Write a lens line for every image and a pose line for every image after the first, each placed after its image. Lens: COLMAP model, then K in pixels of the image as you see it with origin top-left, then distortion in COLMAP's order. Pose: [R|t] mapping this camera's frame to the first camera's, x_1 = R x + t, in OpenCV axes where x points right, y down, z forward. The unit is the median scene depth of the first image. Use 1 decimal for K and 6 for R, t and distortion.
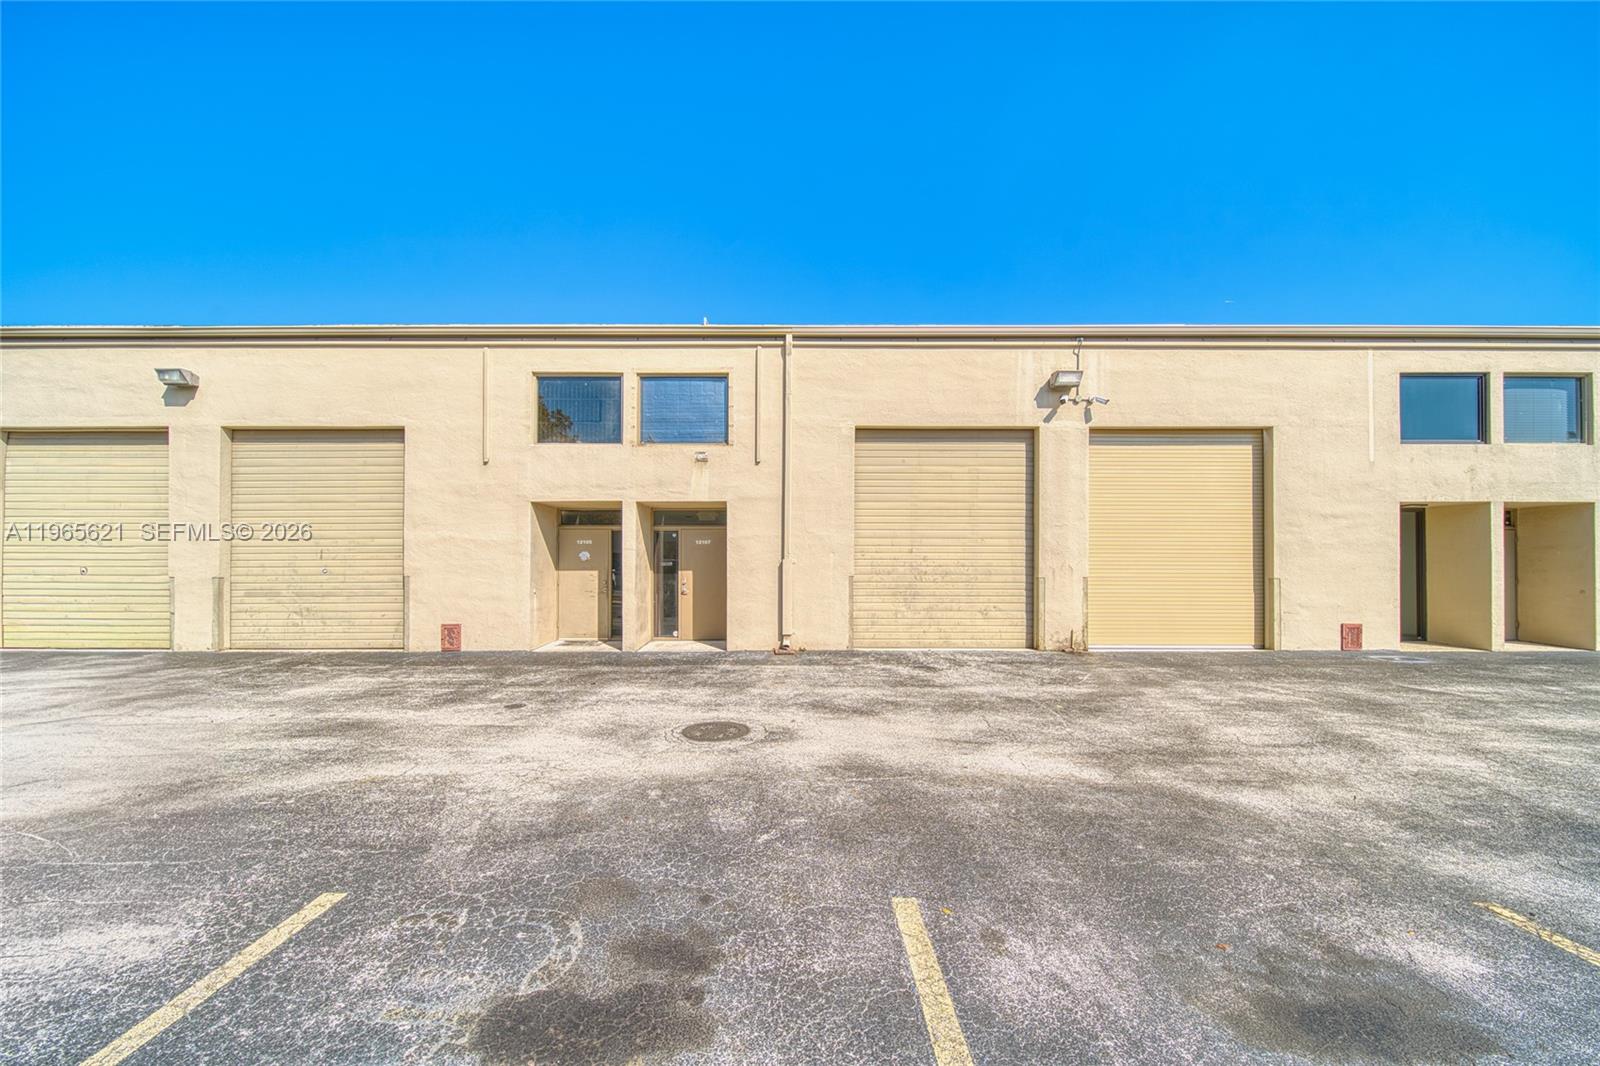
lens RADIAL K [[601.1, 0, 804.3], [0, 601.1, 566.5], [0, 0, 1]] dist [-0.001644, -0.000826]
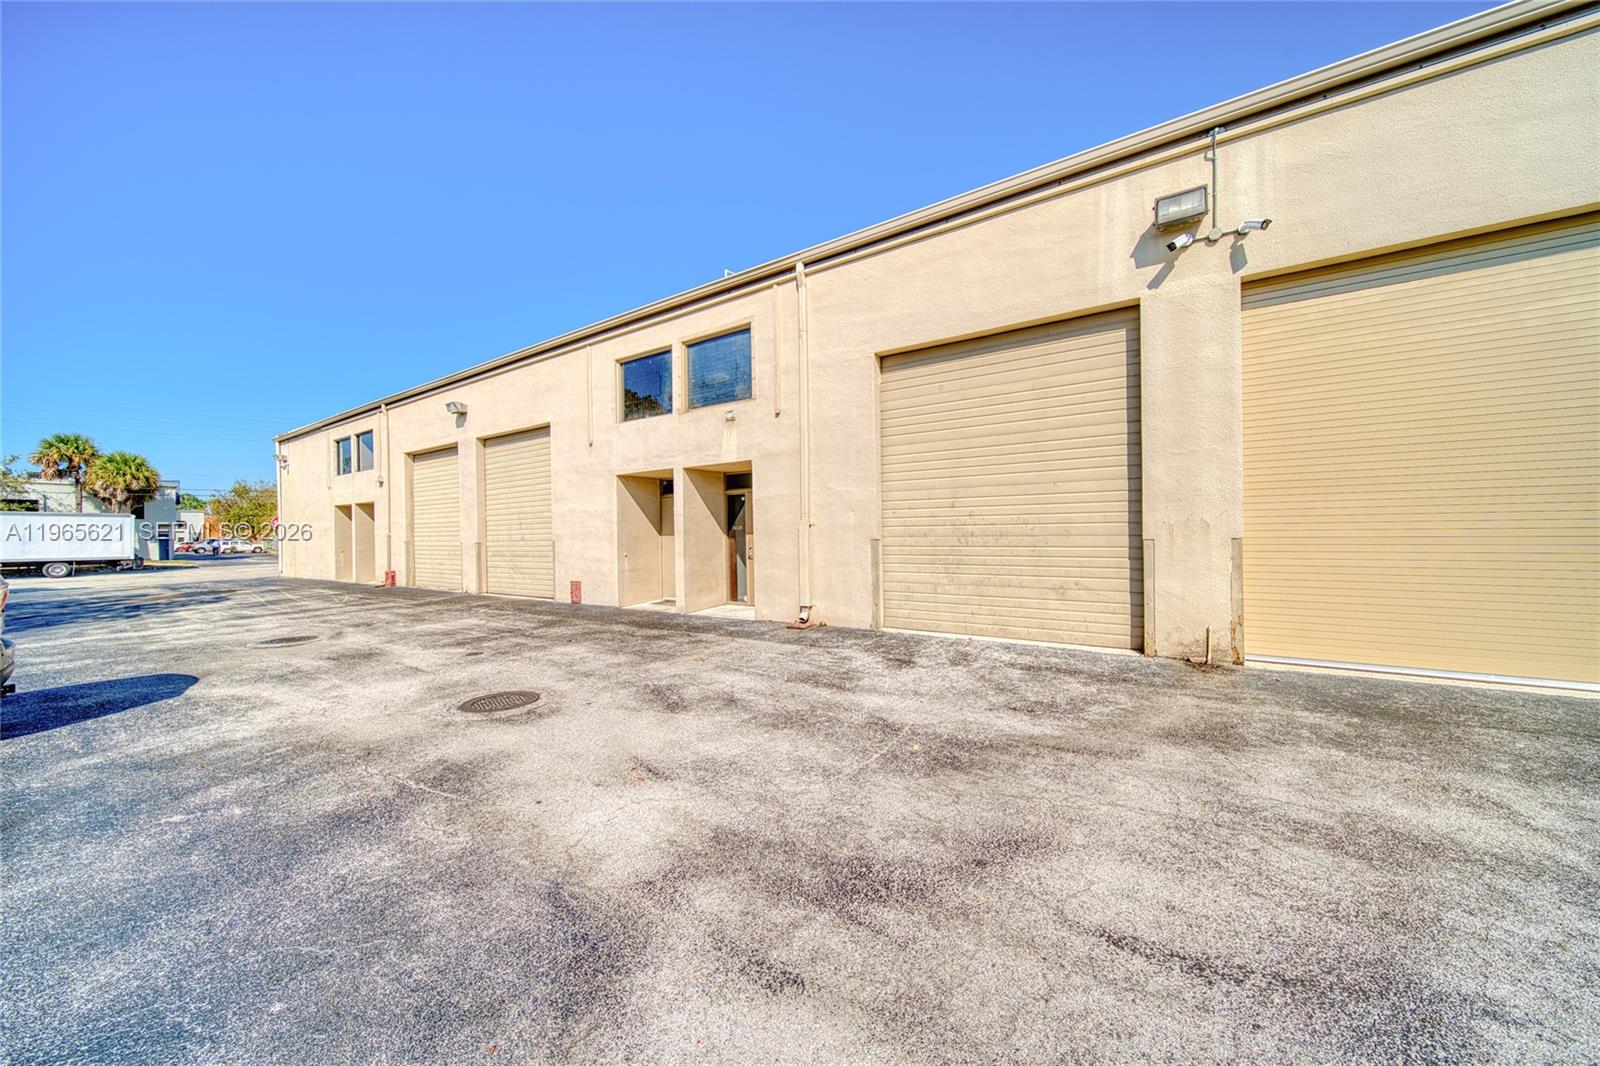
lens RADIAL K [[589.4, 0, 800.0], [0, 589.4, 533.0], [0, 0, 1]] dist [0.000532, -0.000306]
pose [[0.812992, -0.013082, -0.582128, 0.461773], [0.017252, 0.999850, 0.001625, 0.005072], [0.582020, -0.011364, 0.813095, 0.294325]]
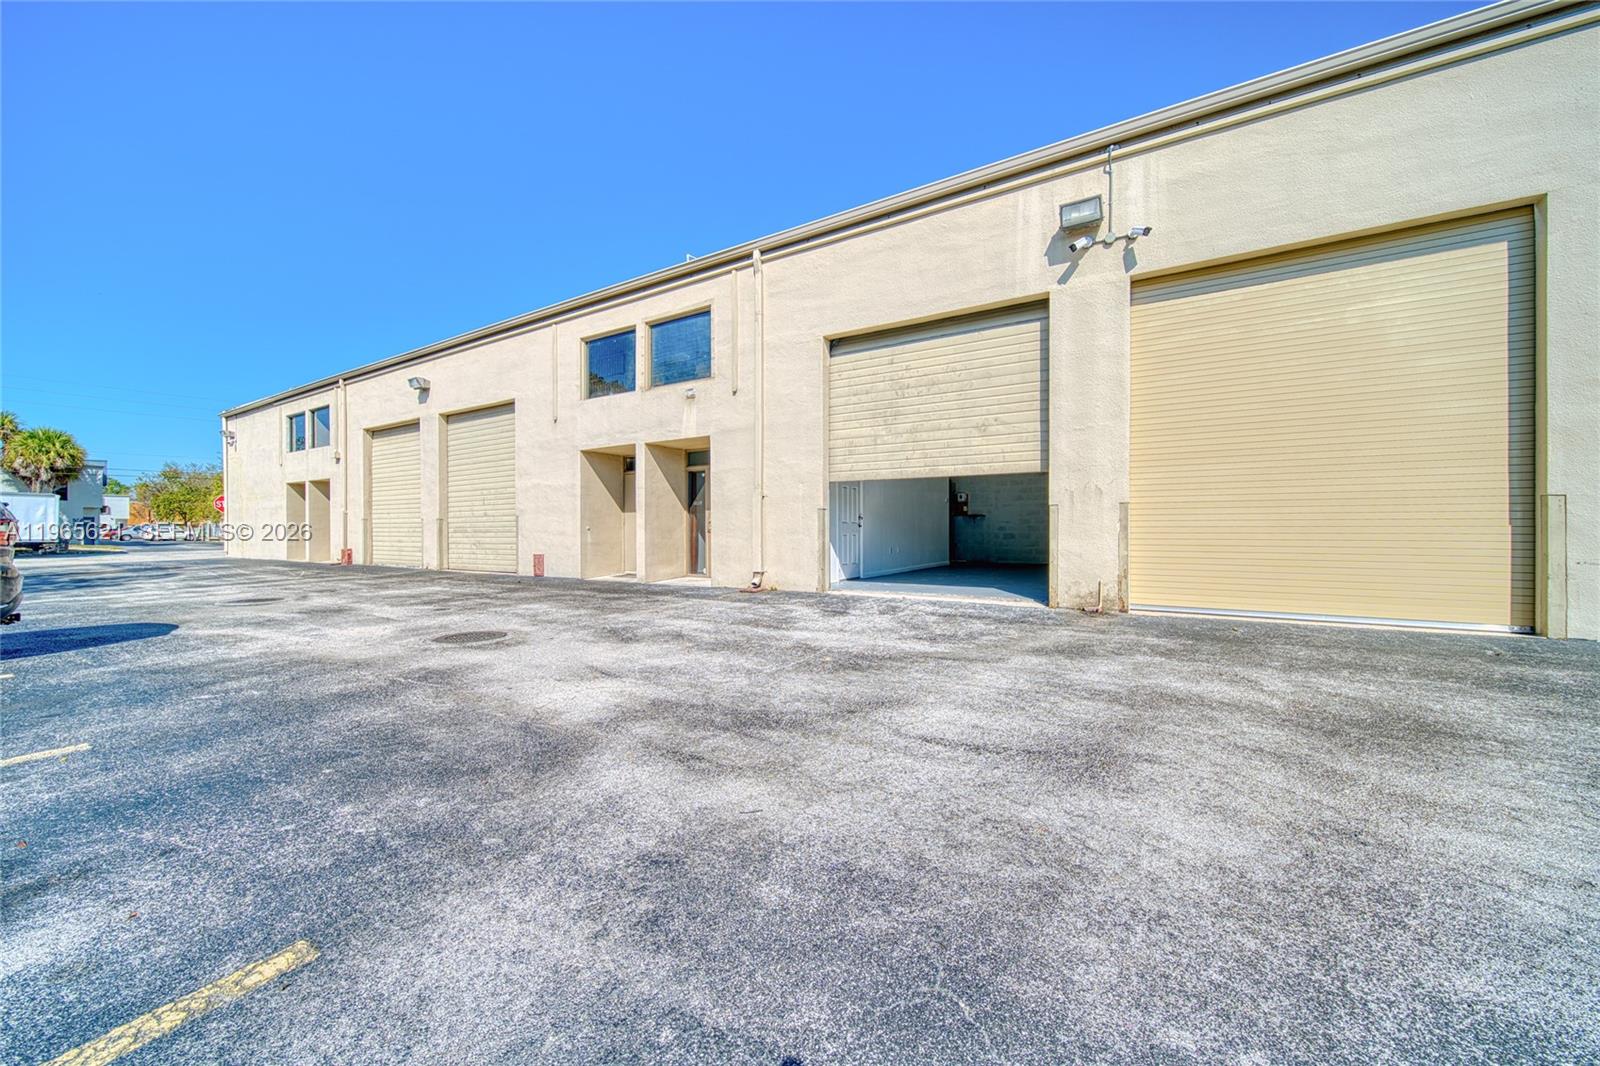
lens RADIAL K [[619.7, 0, 802.5], [0, 619.7, 534.8], [0, 0, 1]] dist [0.000976, -0.000714]
pose [[0.836309, 0.000143, -0.548259, 0.553404], [0.003440, 0.999979, 0.005508, 0.049487], [0.548248, -0.006493, 0.836291, 0.228272]]
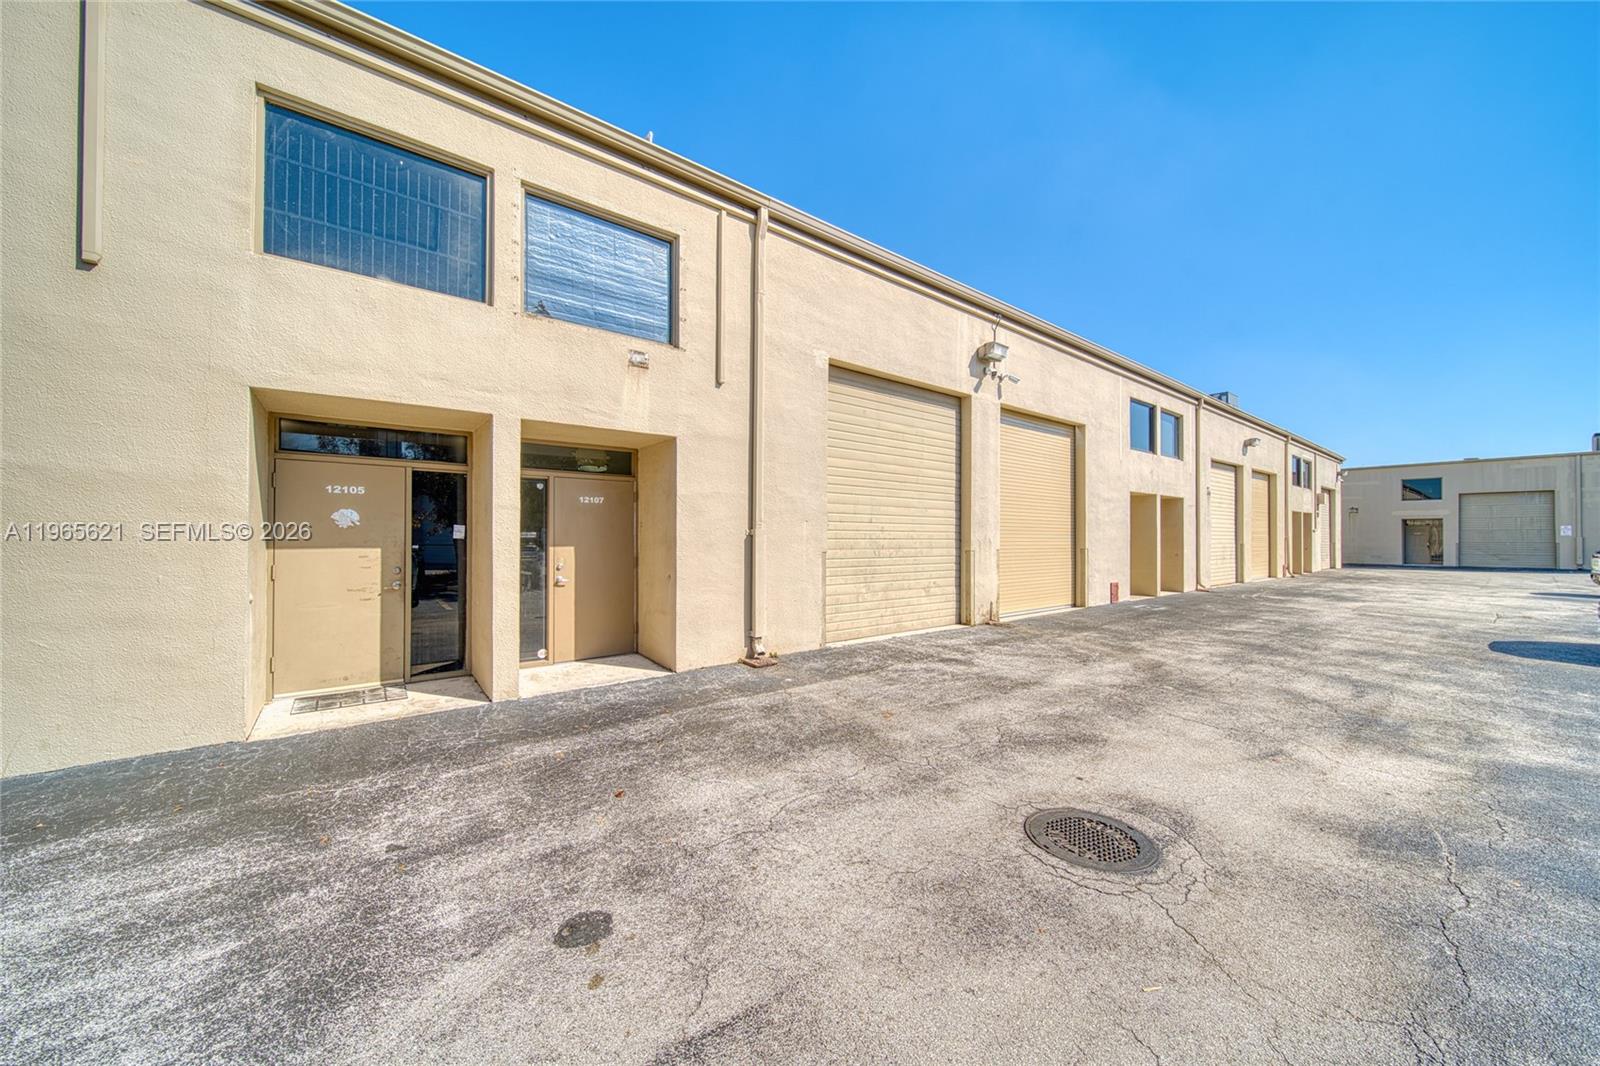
lens RADIAL K [[581.5, 0, 820.8], [0, 581.5, 534.6], [0, 0, 1]] dist [-0.000590, -0.000173]
pose [[0.779633, 0.004193, 0.626223, -0.391264], [-0.001907, 0.999989, -0.004322, -0.002695], [-0.626234, 0.002175, 0.779632, 0.422787]]
